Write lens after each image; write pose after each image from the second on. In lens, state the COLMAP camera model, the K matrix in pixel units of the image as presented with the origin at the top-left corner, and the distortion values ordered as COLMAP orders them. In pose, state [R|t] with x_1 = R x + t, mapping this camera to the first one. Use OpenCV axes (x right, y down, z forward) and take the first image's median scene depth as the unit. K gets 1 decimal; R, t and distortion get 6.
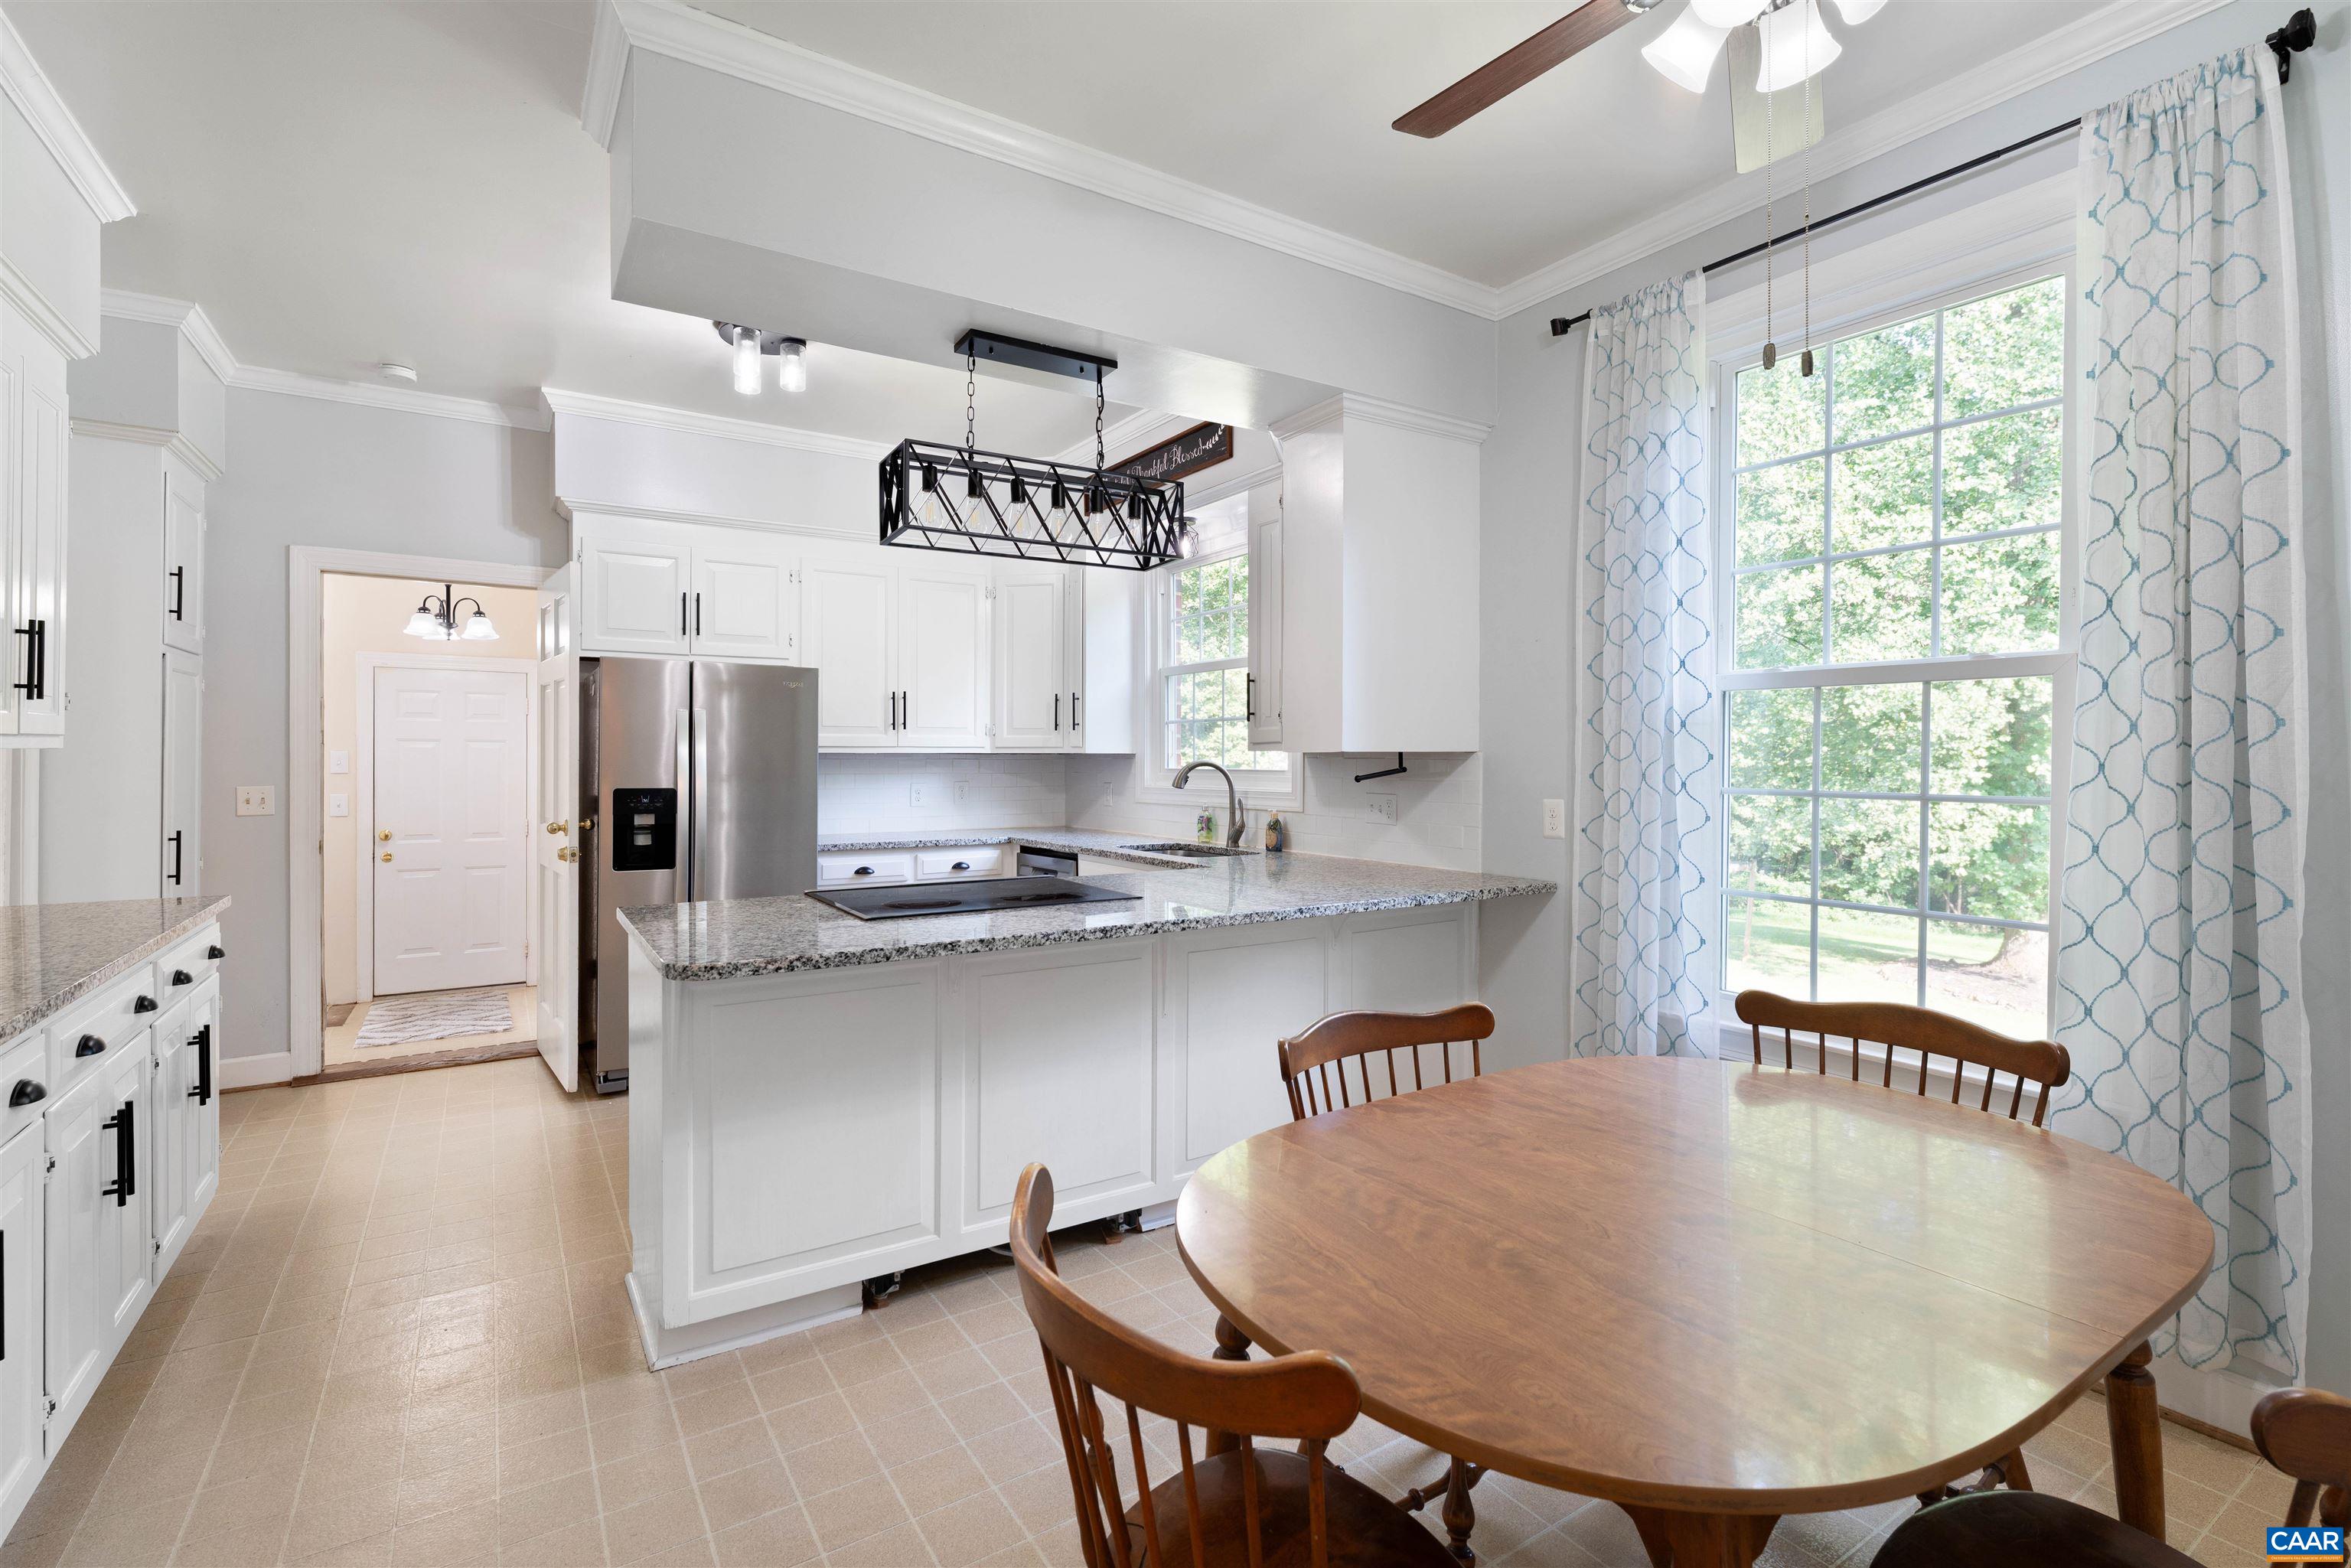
lens RADIAL K [[1071.6, 0, 1164.5], [0, 1071.6, 763.4], [0, 0, 1]] dist [-0.000492, -0.000249]
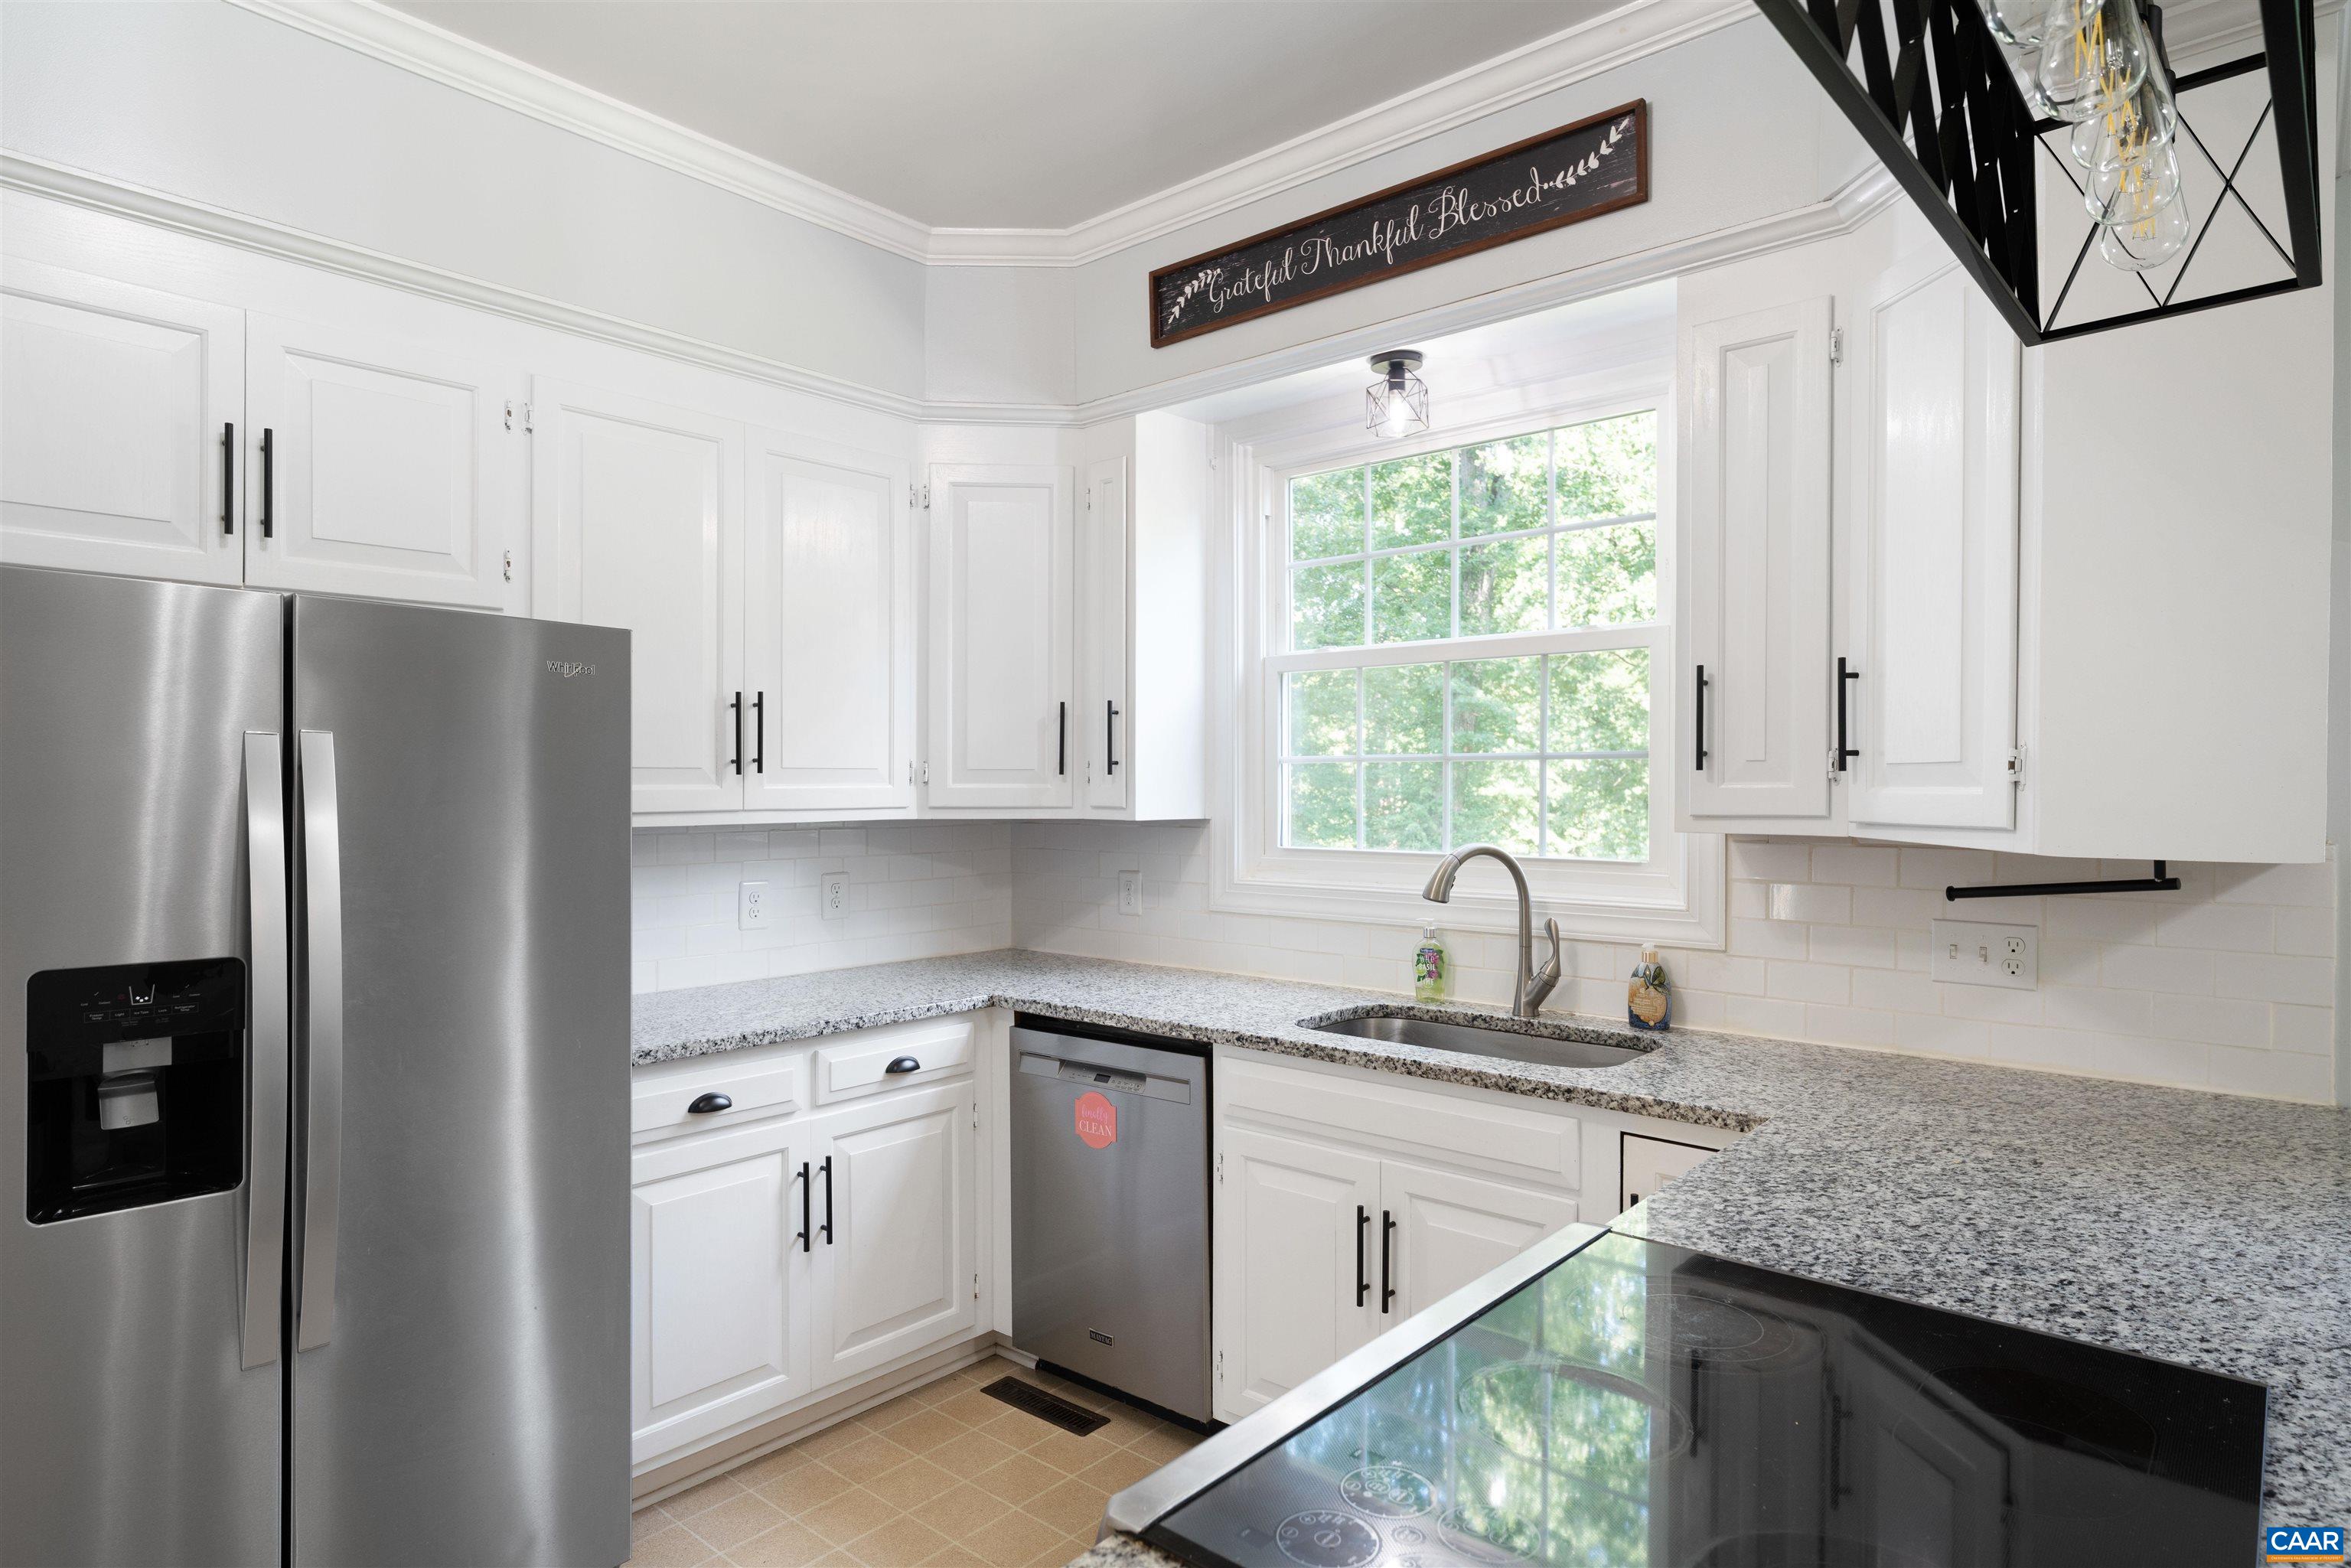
lens RADIAL K [[1284.1, 0, 1175.5], [0, 1284.1, 784.0], [0, 0, 1]] dist [-0.002405, 0.000376]
pose [[0.957093, -0.001302, 0.289778, -0.250710], [0.002612, 0.999988, -0.004134, -0.026223], [-0.289769, 0.004714, 0.957085, 0.448950]]
